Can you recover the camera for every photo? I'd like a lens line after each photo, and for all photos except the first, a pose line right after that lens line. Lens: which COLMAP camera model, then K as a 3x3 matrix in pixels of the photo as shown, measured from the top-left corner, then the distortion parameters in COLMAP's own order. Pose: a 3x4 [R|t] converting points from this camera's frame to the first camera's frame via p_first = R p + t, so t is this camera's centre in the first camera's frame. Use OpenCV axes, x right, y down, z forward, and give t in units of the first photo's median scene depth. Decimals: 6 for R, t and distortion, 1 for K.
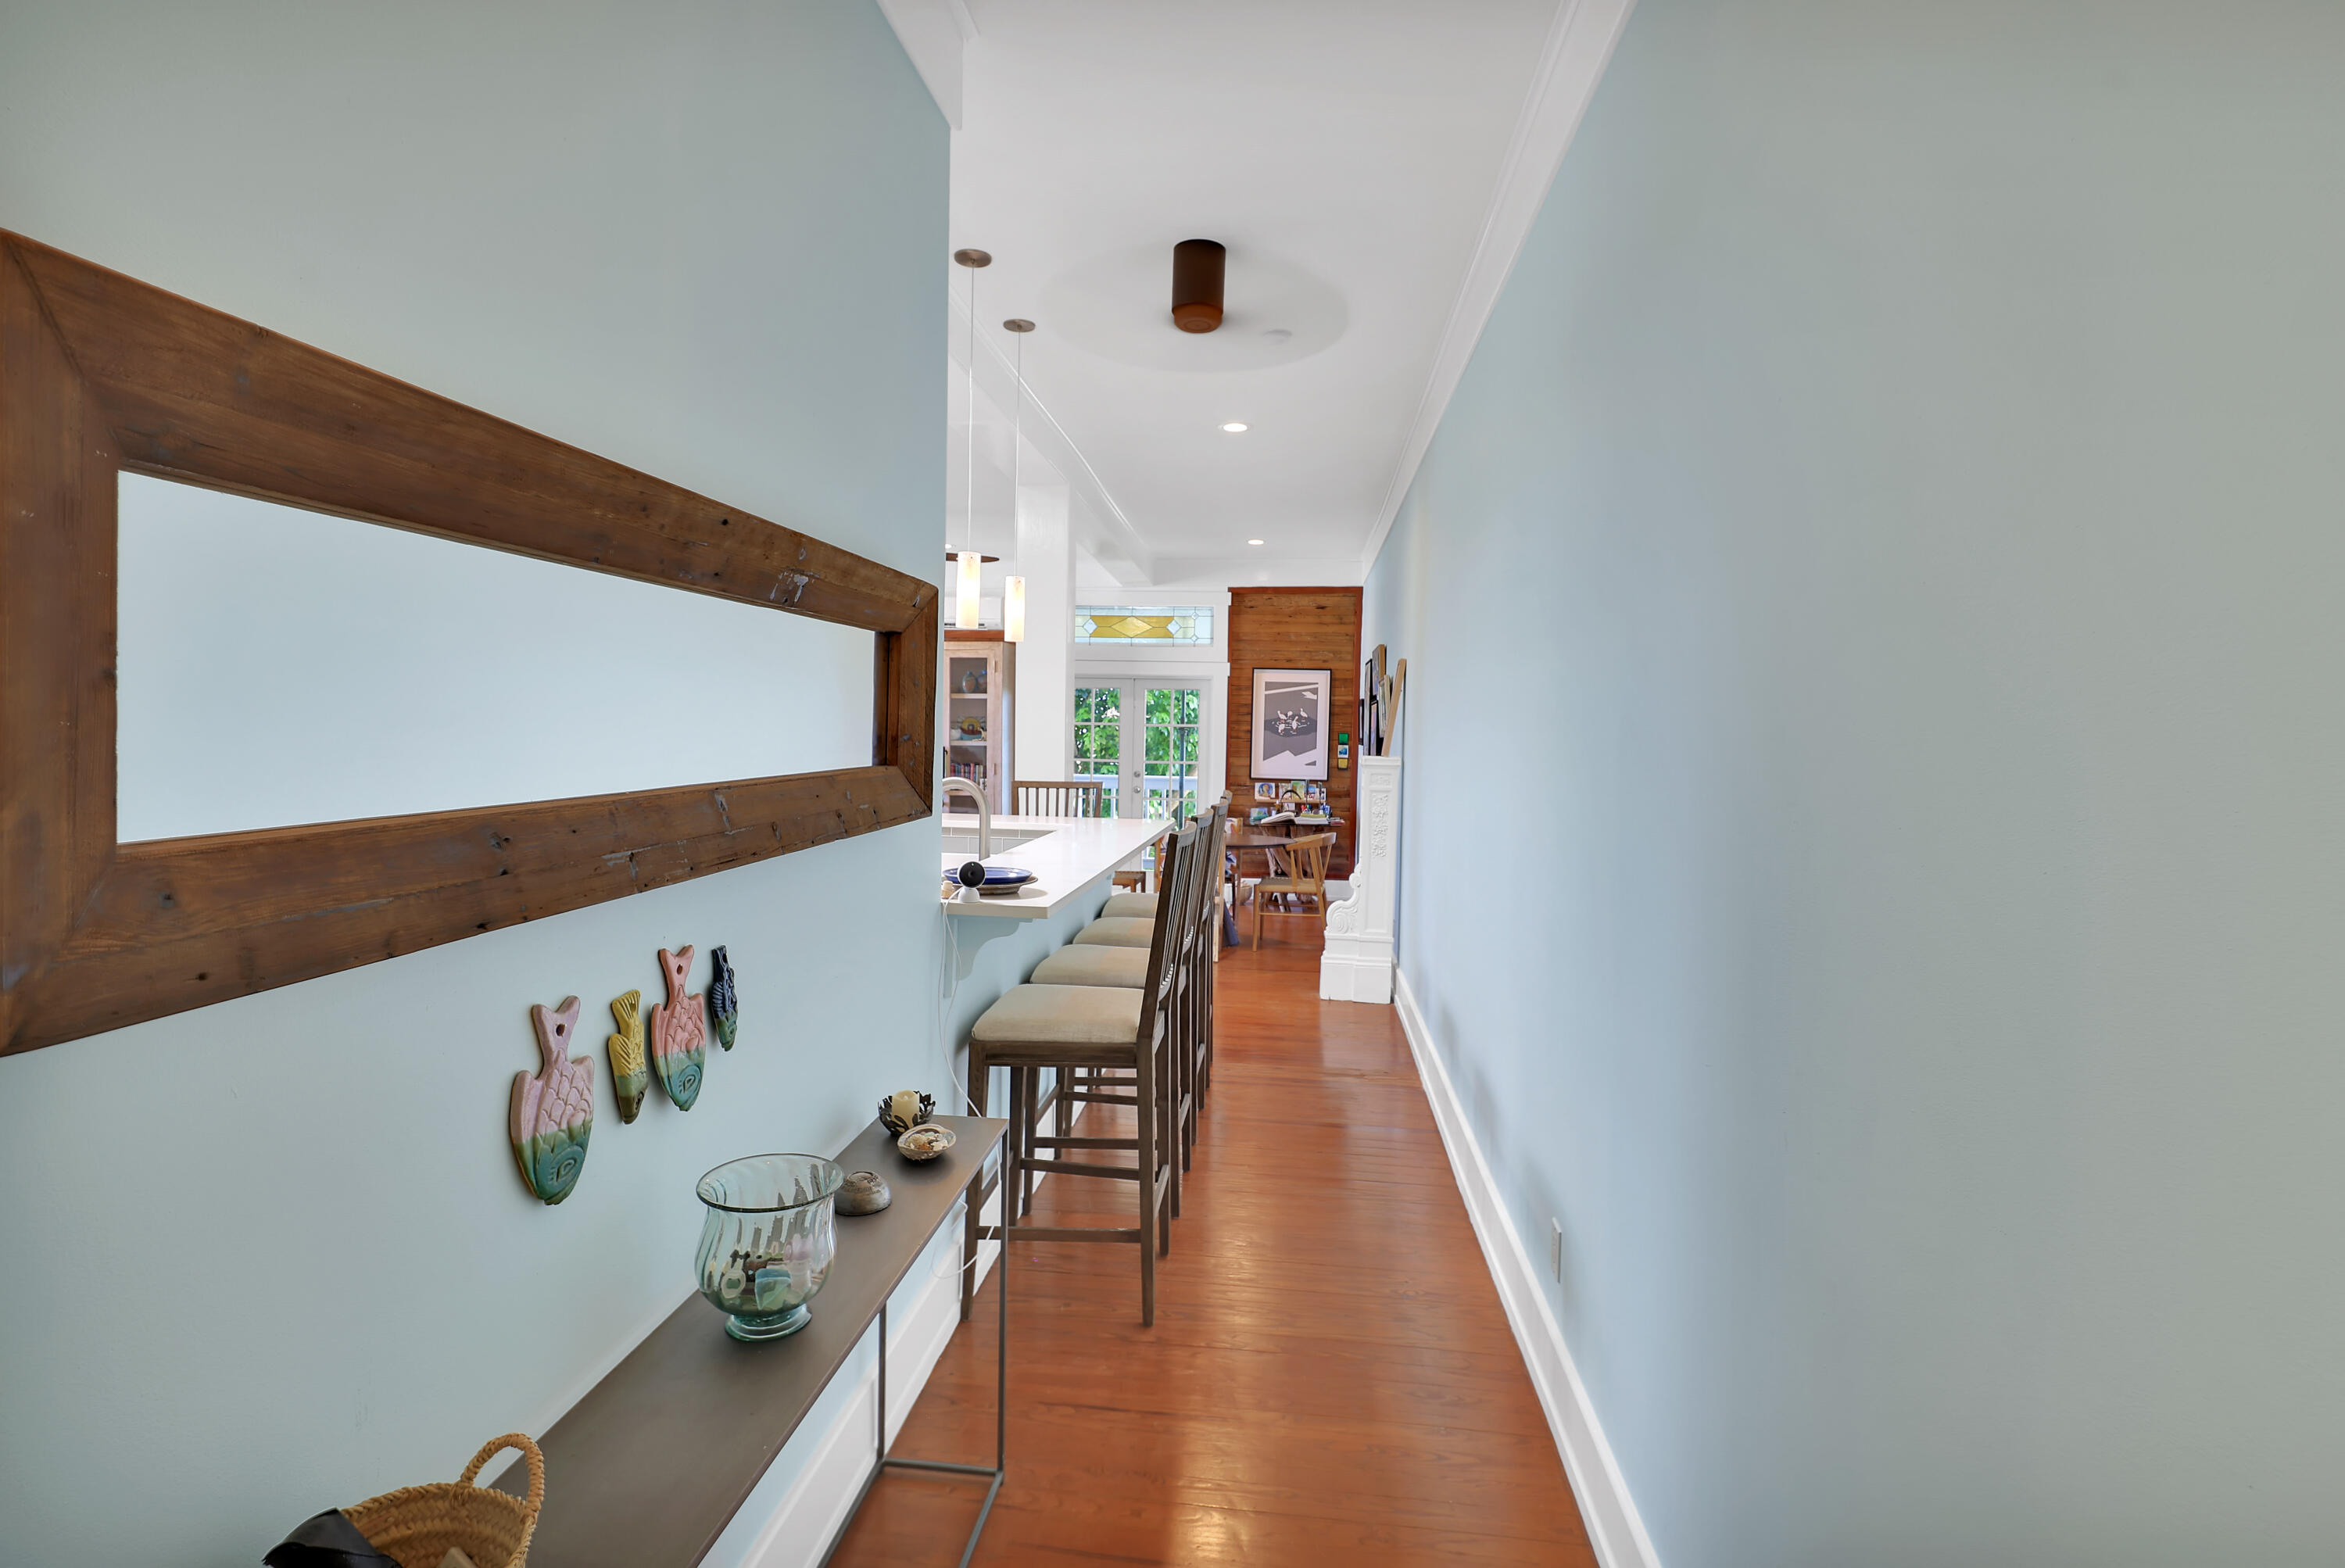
lens RADIAL K [[1134.0, 0, 1163.7], [0, 1134.0, 757.7], [0, 0, 1]] dist [0.000035, -0.001063]
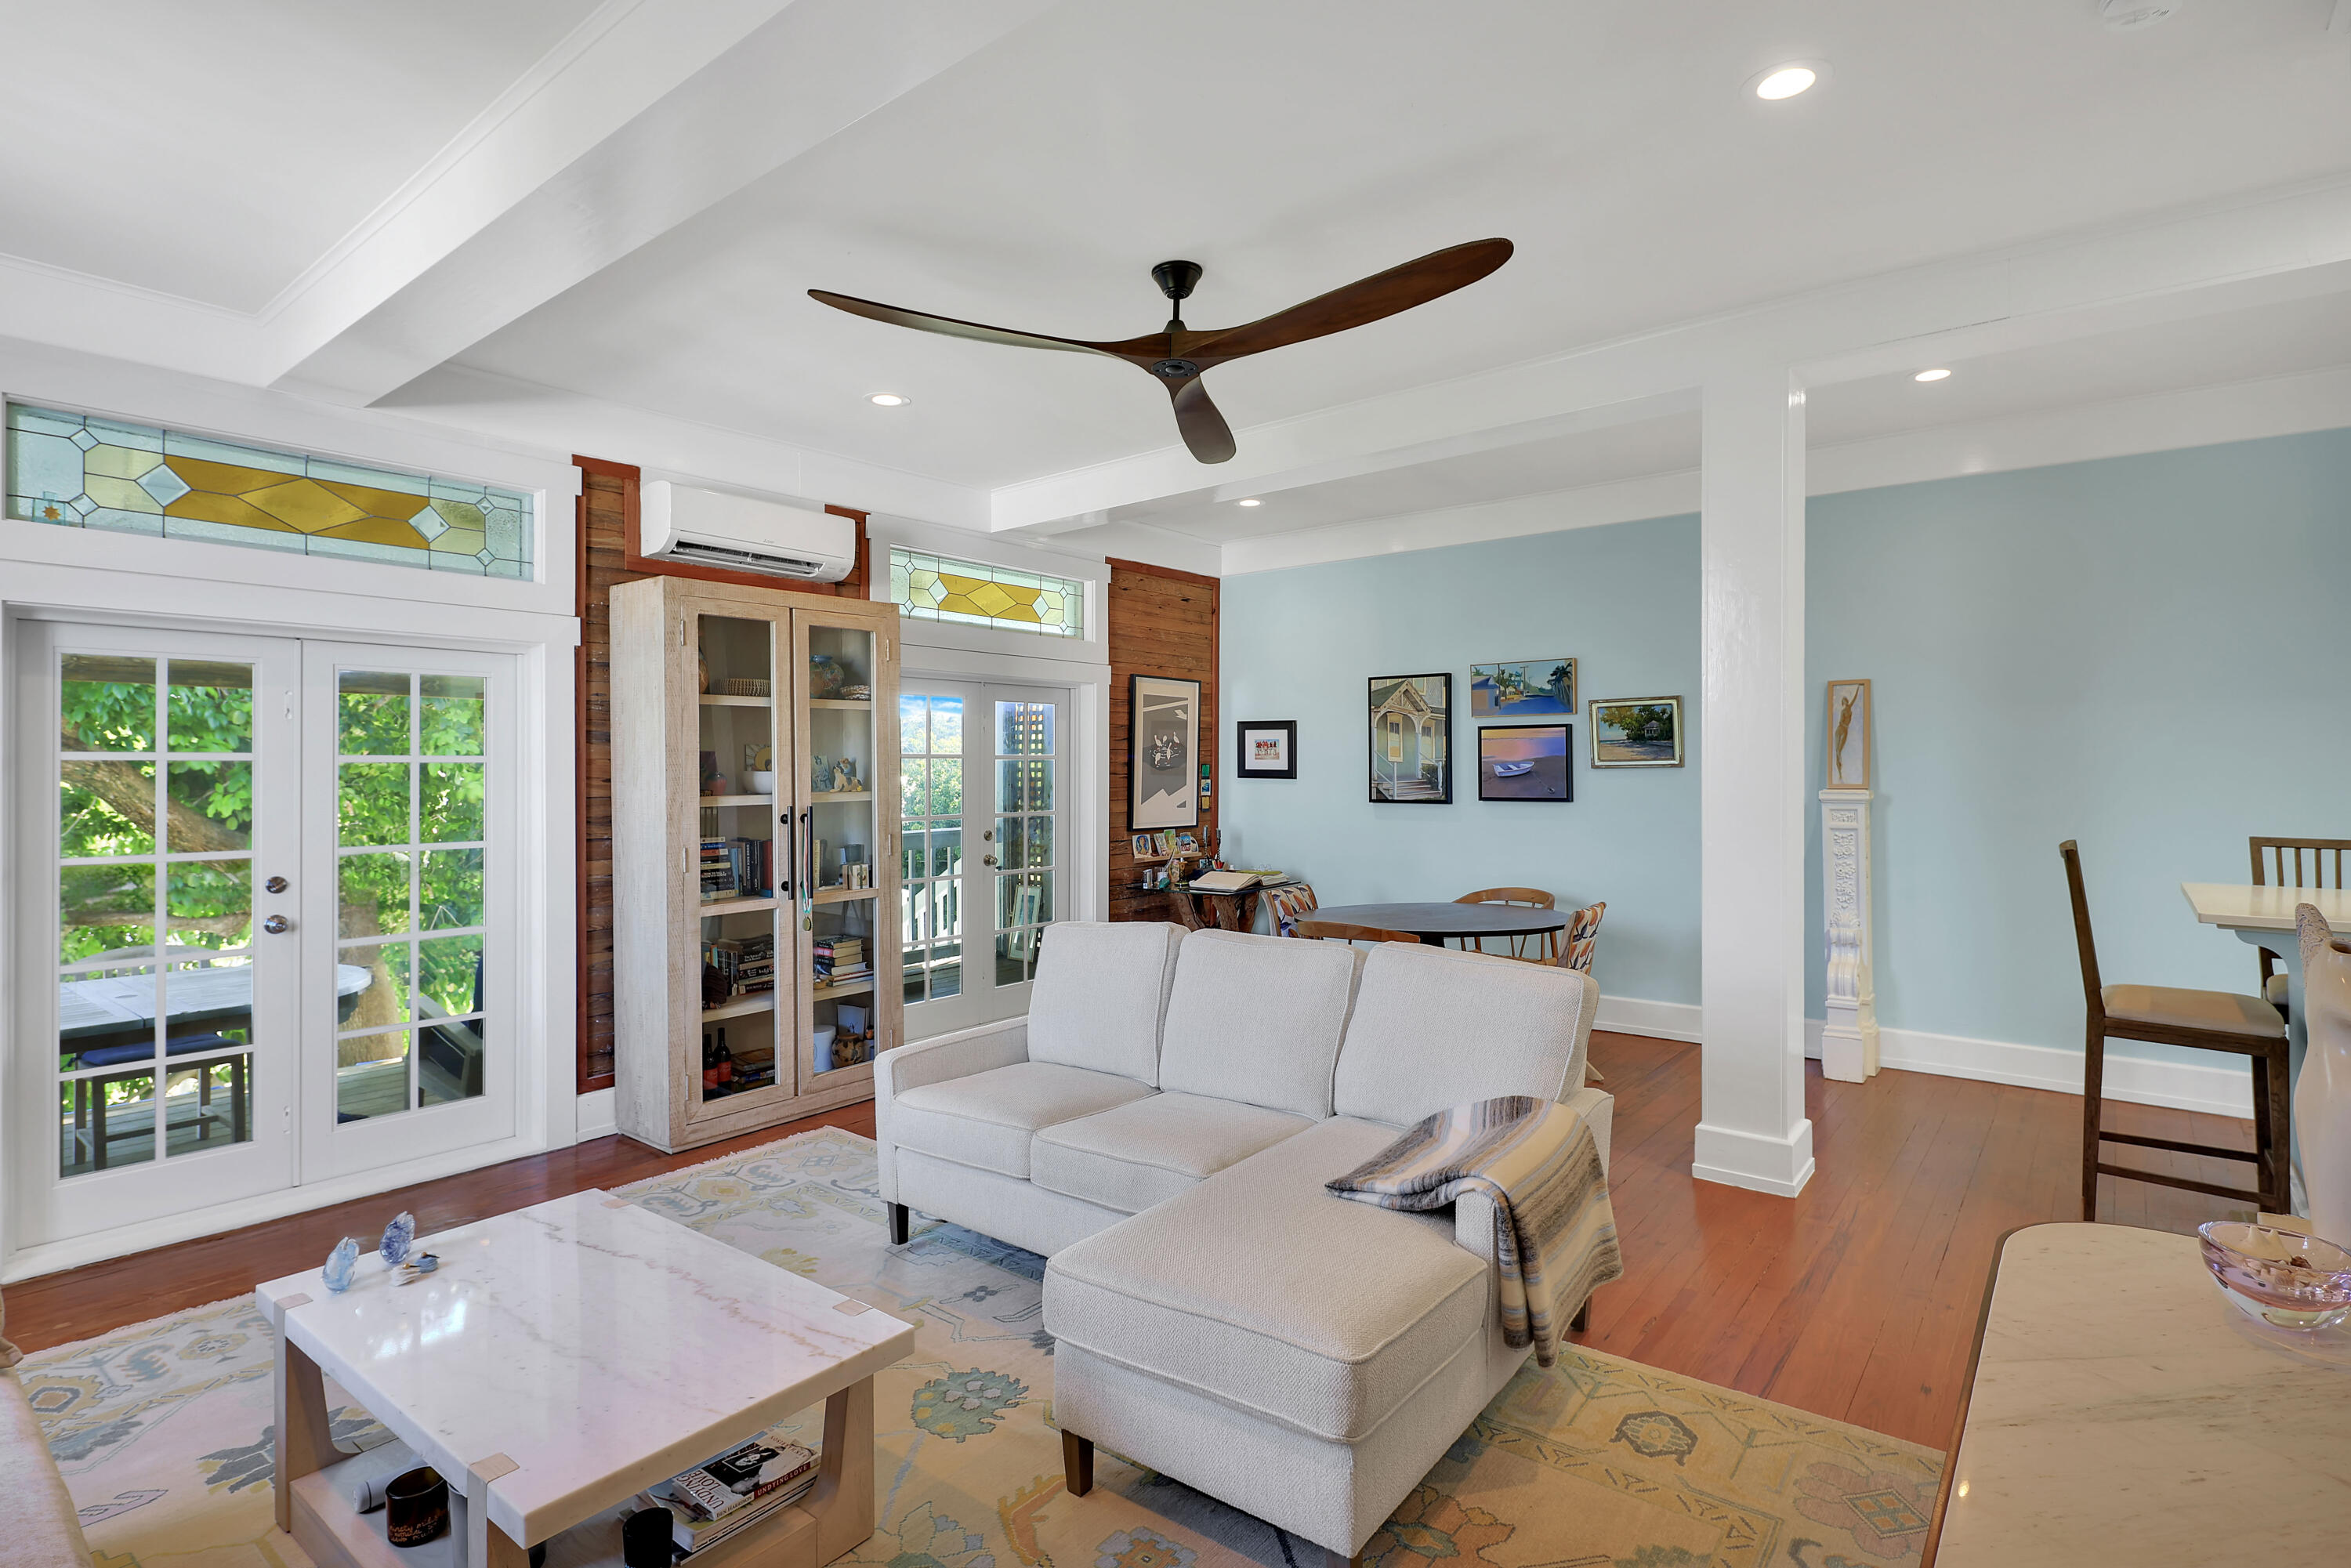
lens RADIAL K [[1146.2, 0, 1171.7], [0, 1146.2, 748.6], [0, 0, 1]] dist [0.002010, -0.000174]
pose [[0.539000, -0.006936, 0.842277, -0.516499], [0.029648, 0.999503, -0.010742, -0.024288], [-0.841784, 0.030761, 0.538938, 0.594371]]
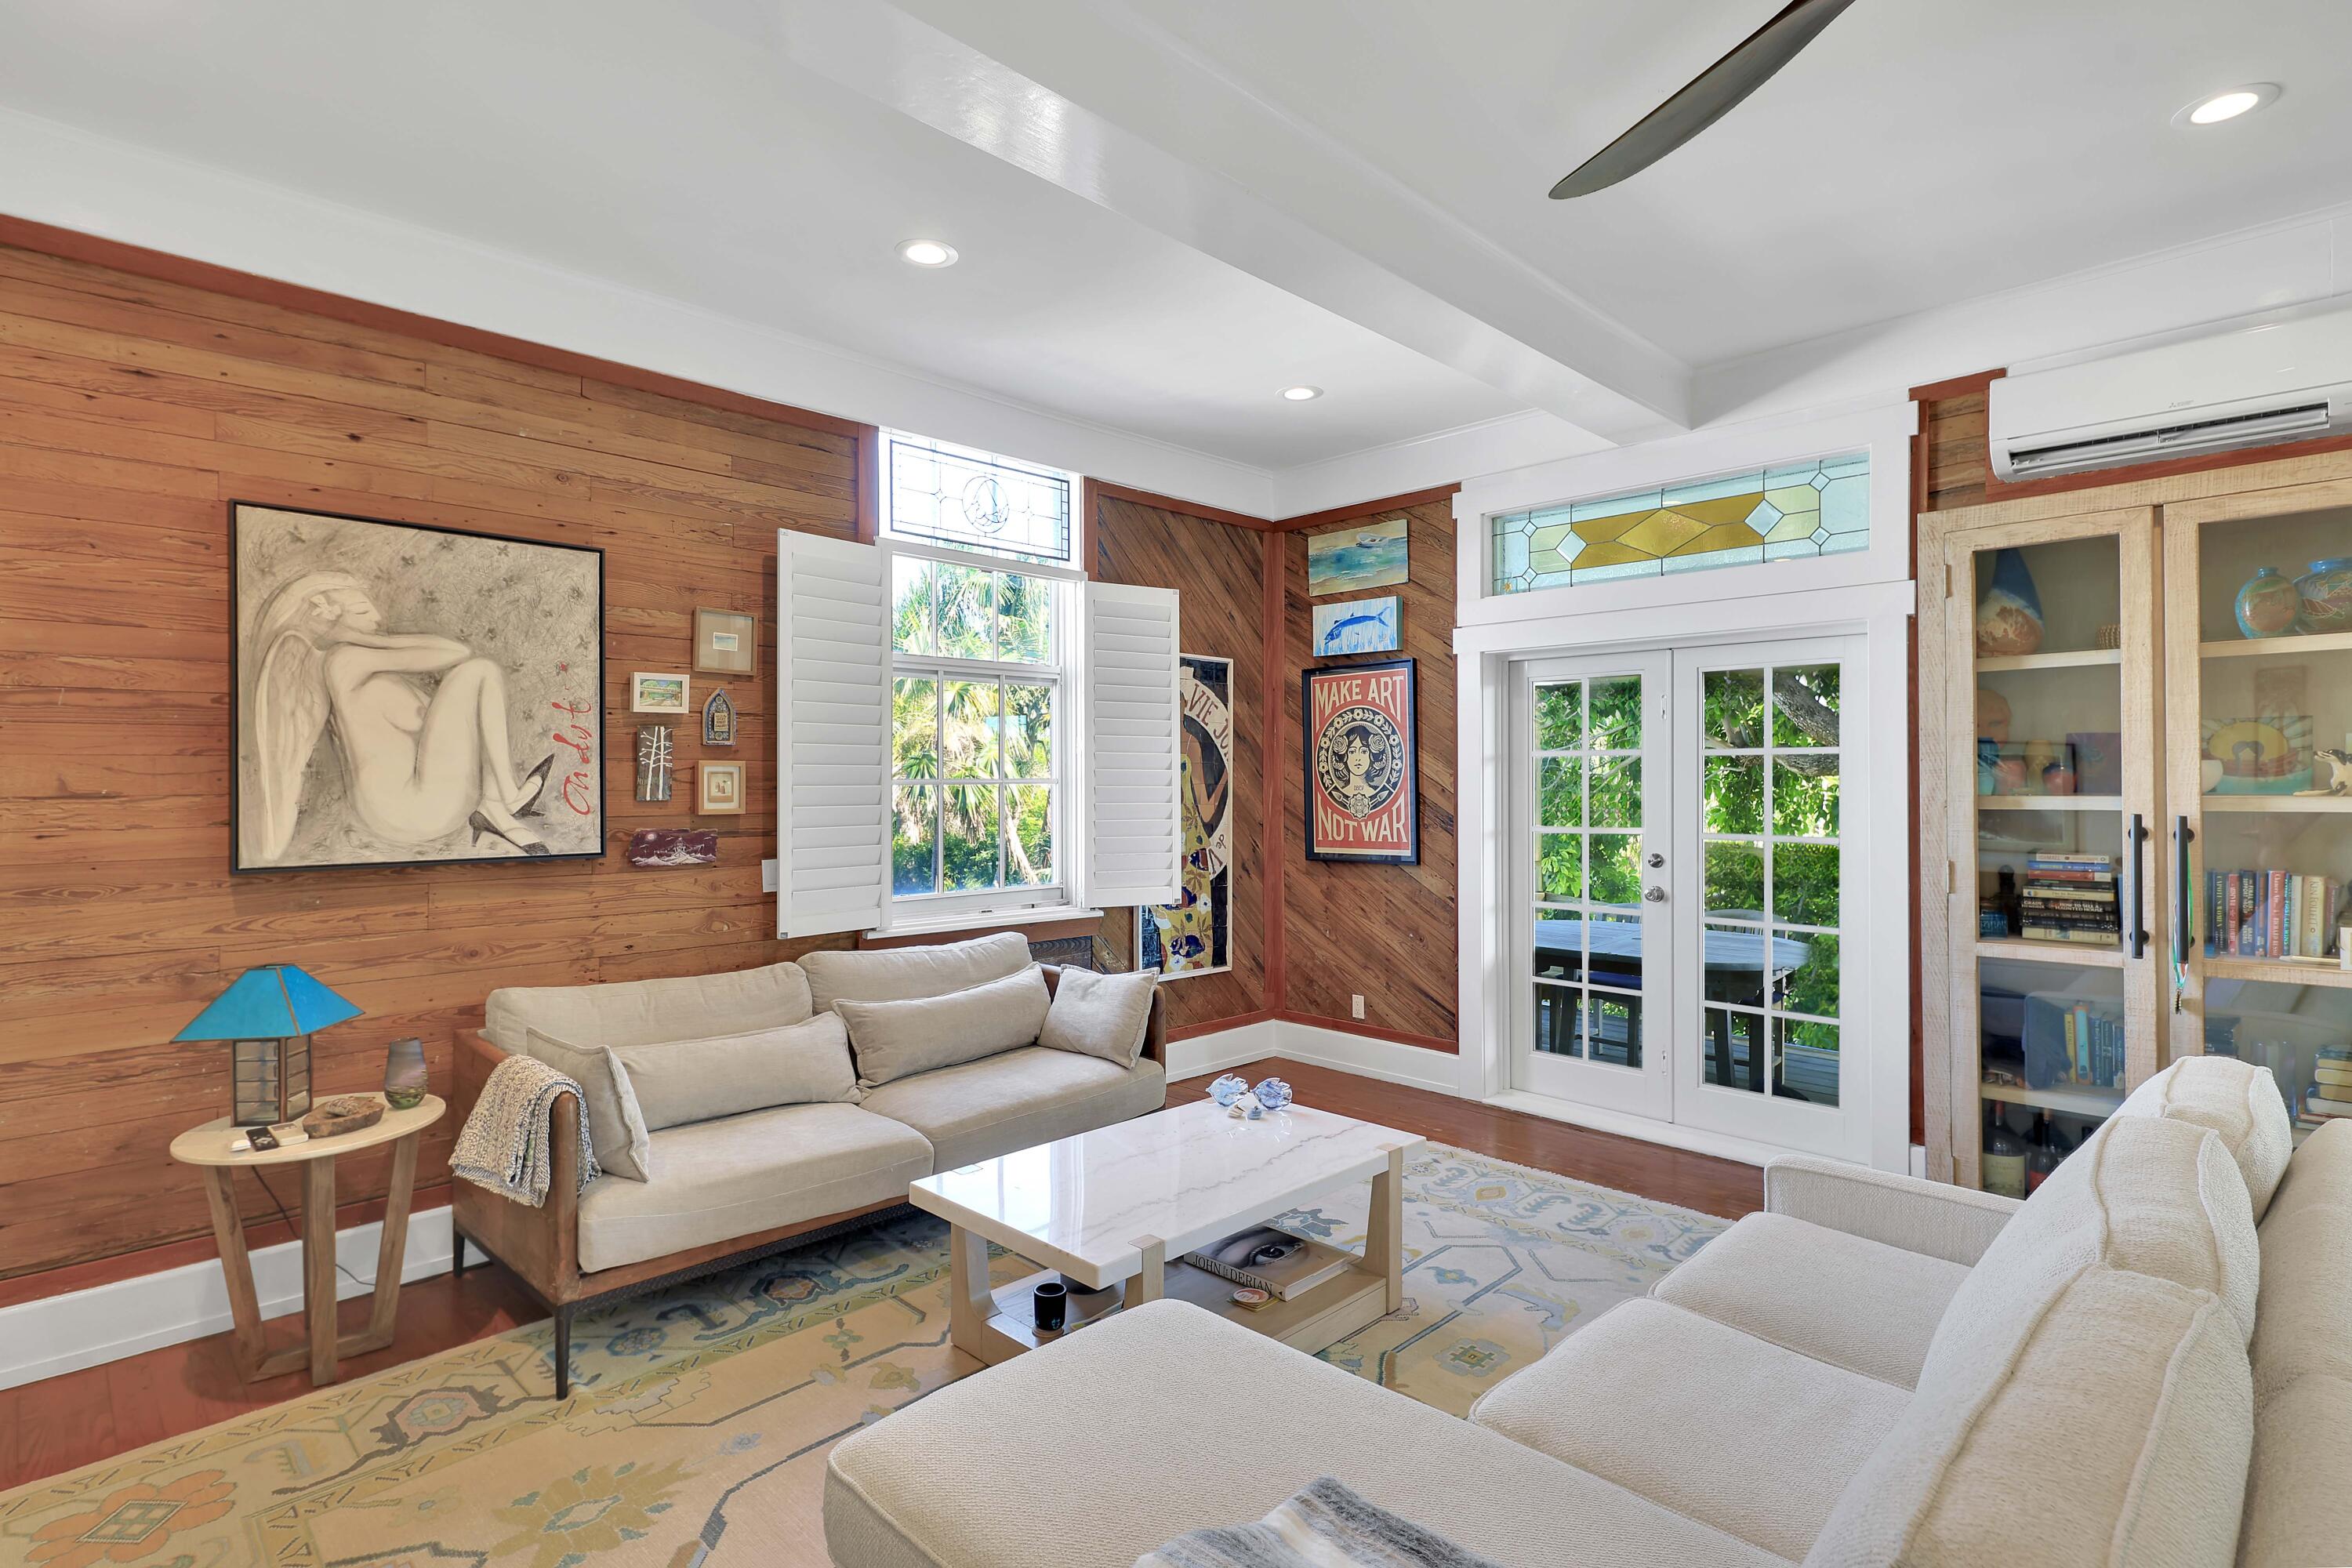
lens RADIAL K [[1150.9, 0, 1176.0], [0, 1150.9, 784.0], [0, 0, 1]] dist [0.009102, -0.000172]
pose [[0.780240, -0.017313, -0.625241, -0.206978], [0.006006, 0.999778, -0.020190, -0.013538], [0.625452, 0.011998, 0.780171, 0.580020]]
